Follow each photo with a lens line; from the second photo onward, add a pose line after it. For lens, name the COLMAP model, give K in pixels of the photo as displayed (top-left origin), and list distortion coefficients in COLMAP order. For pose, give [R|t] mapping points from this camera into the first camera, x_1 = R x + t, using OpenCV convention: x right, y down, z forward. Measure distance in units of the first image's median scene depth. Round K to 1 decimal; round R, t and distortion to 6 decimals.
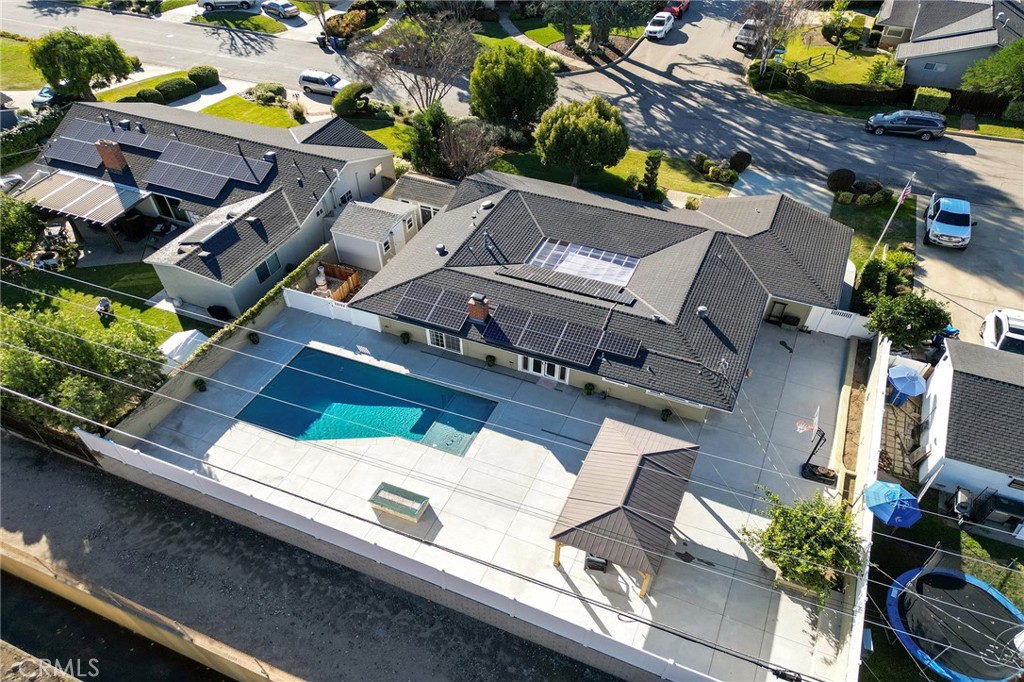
lens RADIAL K [[750.1, 0, 531.8], [0, 750.1, 341.9], [0, 0, 1]] dist [0.030979, -0.003036]
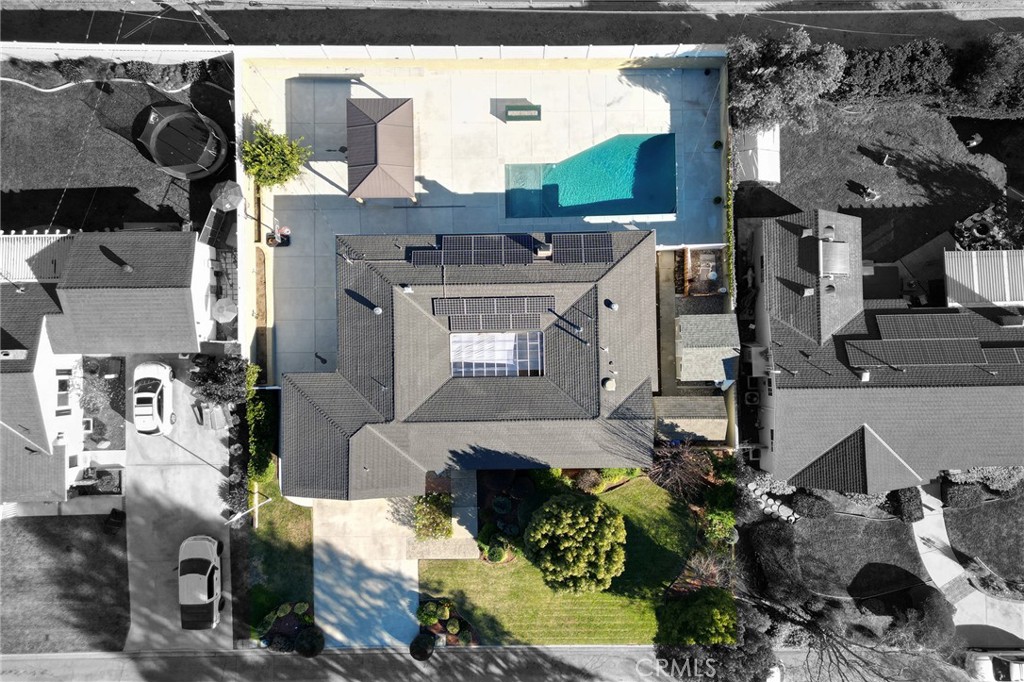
lens RADIAL K [[750.1, 0, 531.8], [0, 750.1, 341.9], [0, 0, 1]] dist [0.030979, -0.003036]
pose [[-0.903925, 0.424702, -0.050466, 0.072075], [-0.295020, -0.533740, 0.792518, -1.046044], [0.309649, 0.731266, 0.607757, 0.325677]]
